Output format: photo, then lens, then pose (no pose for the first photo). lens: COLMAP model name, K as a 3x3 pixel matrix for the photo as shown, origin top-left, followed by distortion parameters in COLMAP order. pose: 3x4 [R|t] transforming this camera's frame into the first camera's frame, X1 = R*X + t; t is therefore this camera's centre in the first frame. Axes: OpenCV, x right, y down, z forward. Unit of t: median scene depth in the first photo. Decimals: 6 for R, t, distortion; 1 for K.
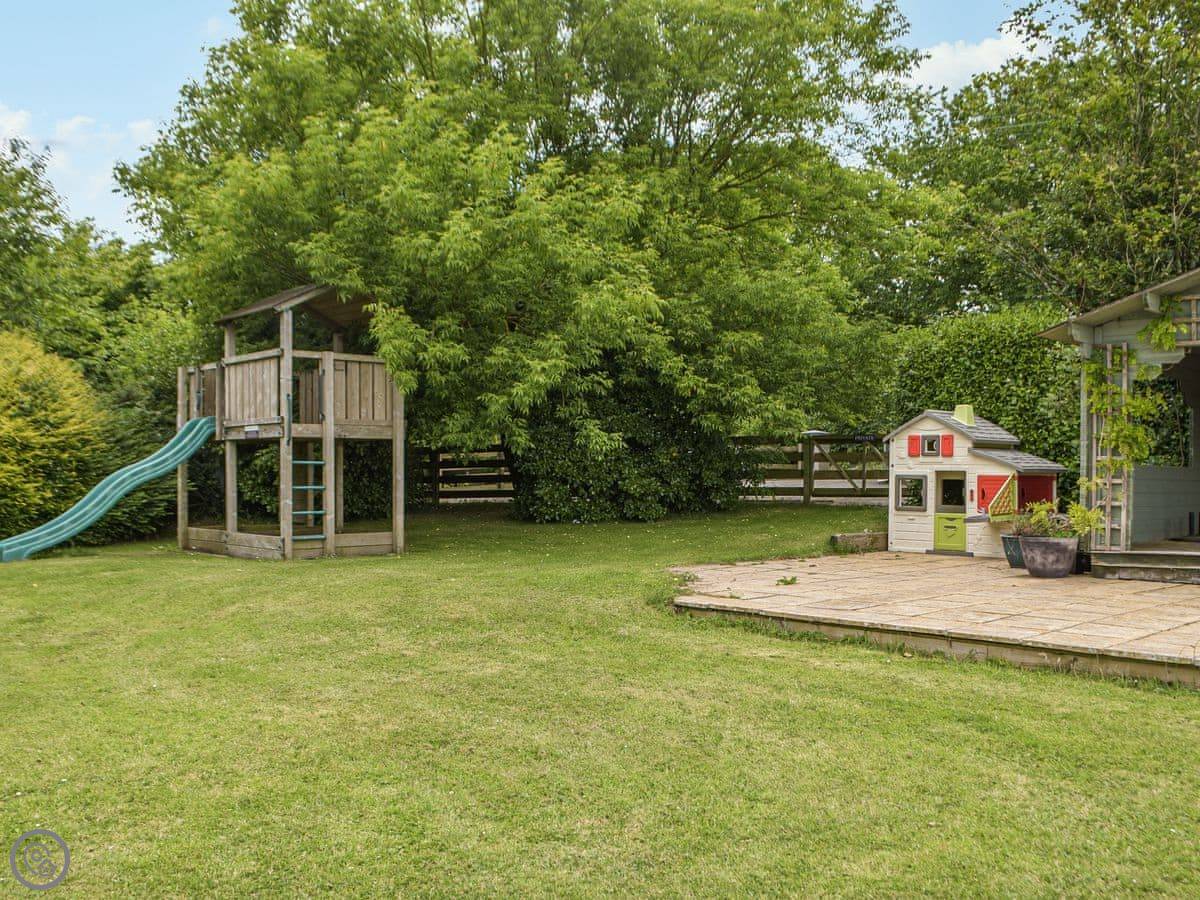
lens RADIAL K [[1071.9, 0, 600.0], [0, 1071.9, 450.0], [0, 0, 1]] dist [-0.083613, 0.016377]
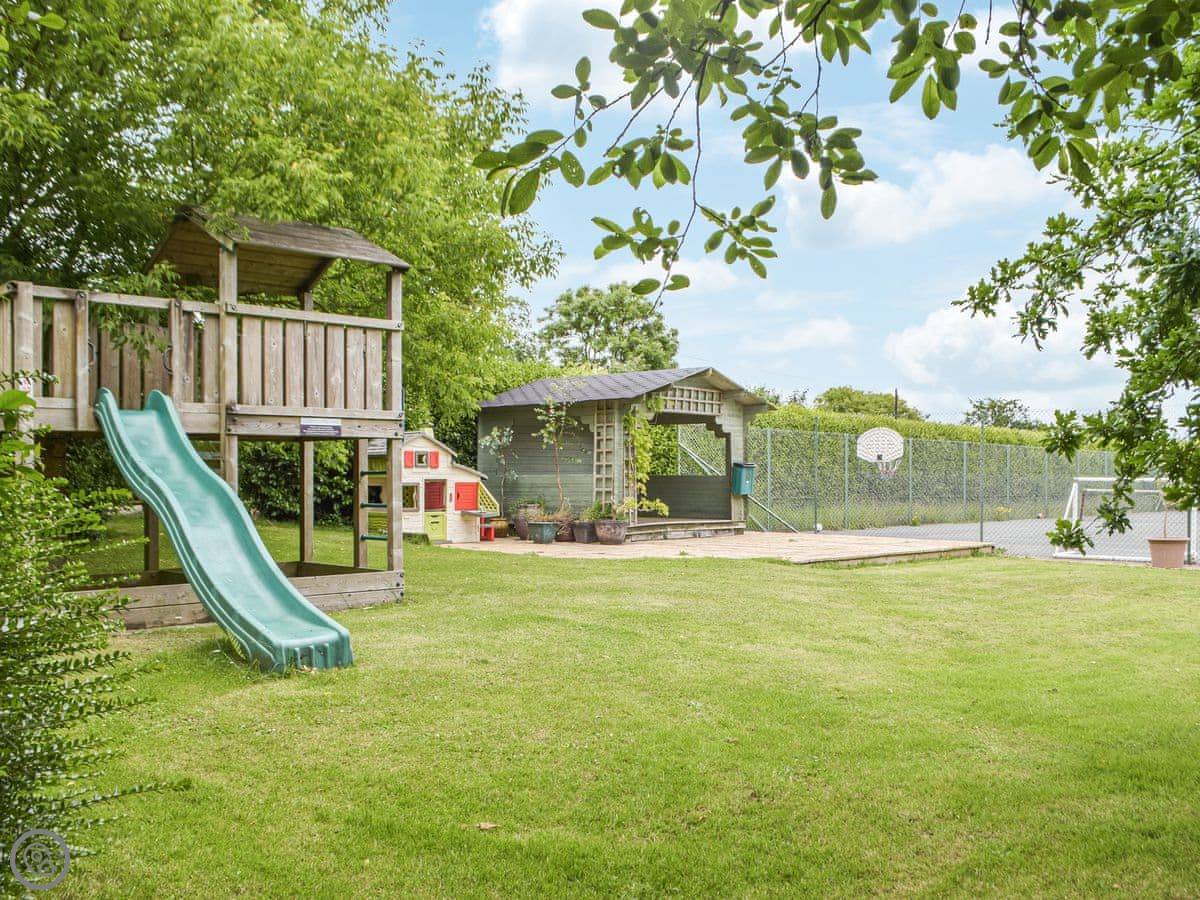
lens RADIAL K [[1071.9, 0, 600.0], [0, 1071.9, 450.0], [0, 0, 1]] dist [-0.083613, 0.016377]
pose [[-0.025769, 0.020861, 0.999450, -0.980677], [-0.014189, 0.999674, -0.021232, 0.009040], [-0.999567, -0.014728, -0.025465, 0.825601]]
